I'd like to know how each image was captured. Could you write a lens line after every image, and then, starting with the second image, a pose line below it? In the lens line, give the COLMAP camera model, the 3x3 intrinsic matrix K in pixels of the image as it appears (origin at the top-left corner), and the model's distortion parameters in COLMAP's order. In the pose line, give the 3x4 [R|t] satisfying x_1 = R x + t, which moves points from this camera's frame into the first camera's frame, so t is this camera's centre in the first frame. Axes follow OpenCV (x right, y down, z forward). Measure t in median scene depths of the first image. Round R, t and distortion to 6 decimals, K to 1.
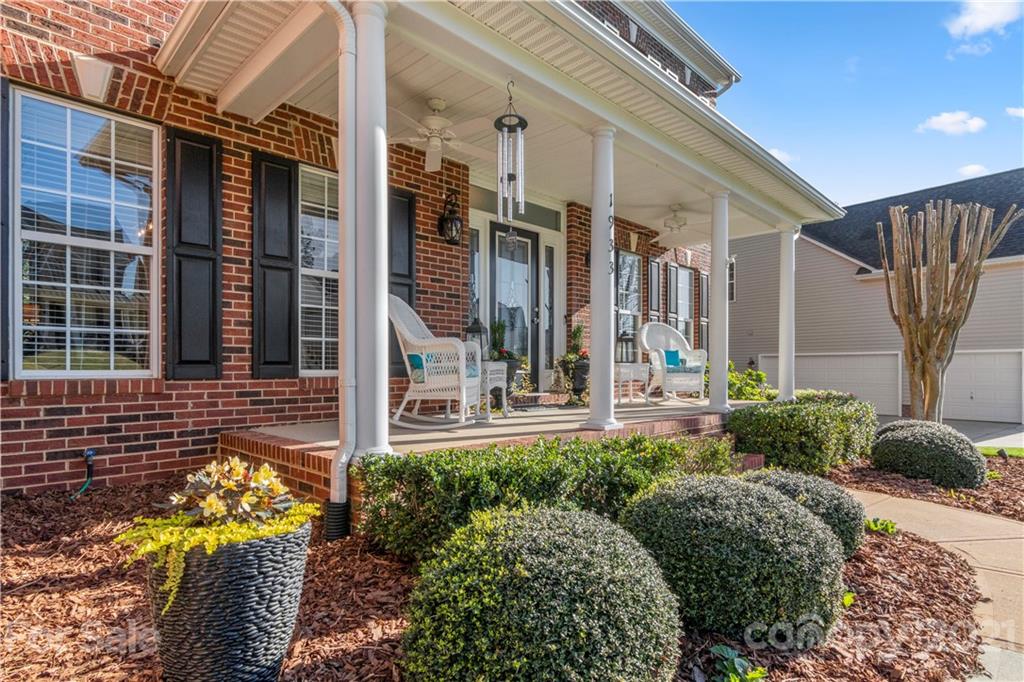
lens RADIAL K [[513.4, 0, 511.8], [0, 513.4, 351.7], [0, 0, 1]] dist [0.002269, 0.000508]
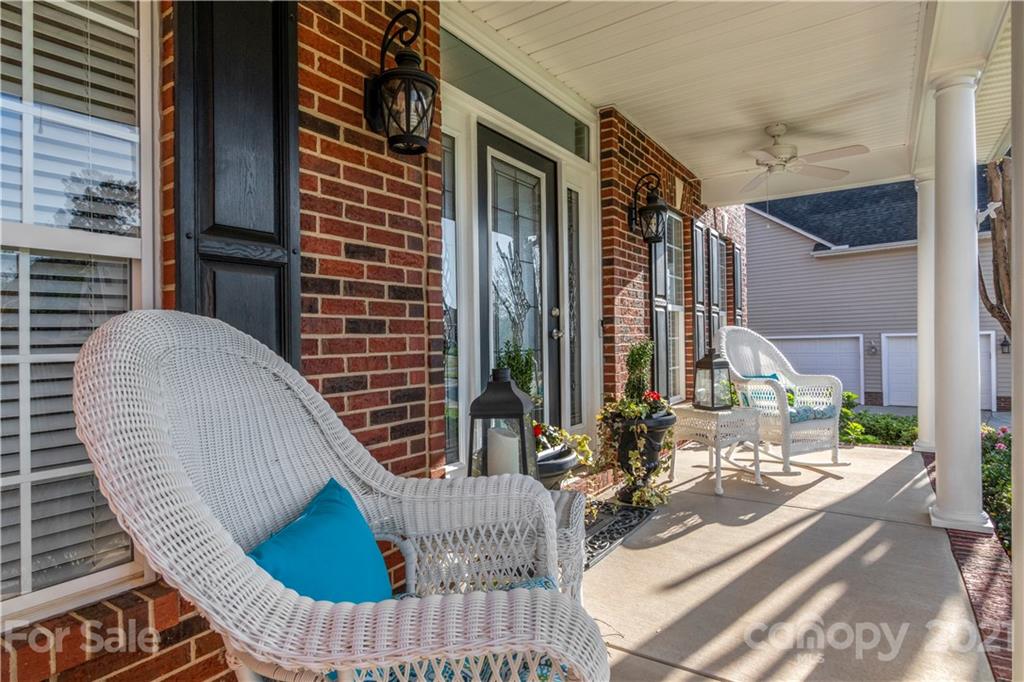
lens RADIAL K [[563.6, 0, 512.2], [0, 563.6, 332.2], [0, 0, 1]] dist [-0.004870, -0.000136]
pose [[0.988715, -0.015038, 0.149053, -0.097733], [0.015495, 0.999878, -0.001906, -0.076836], [-0.149006, 0.004194, 0.988827, 0.567602]]
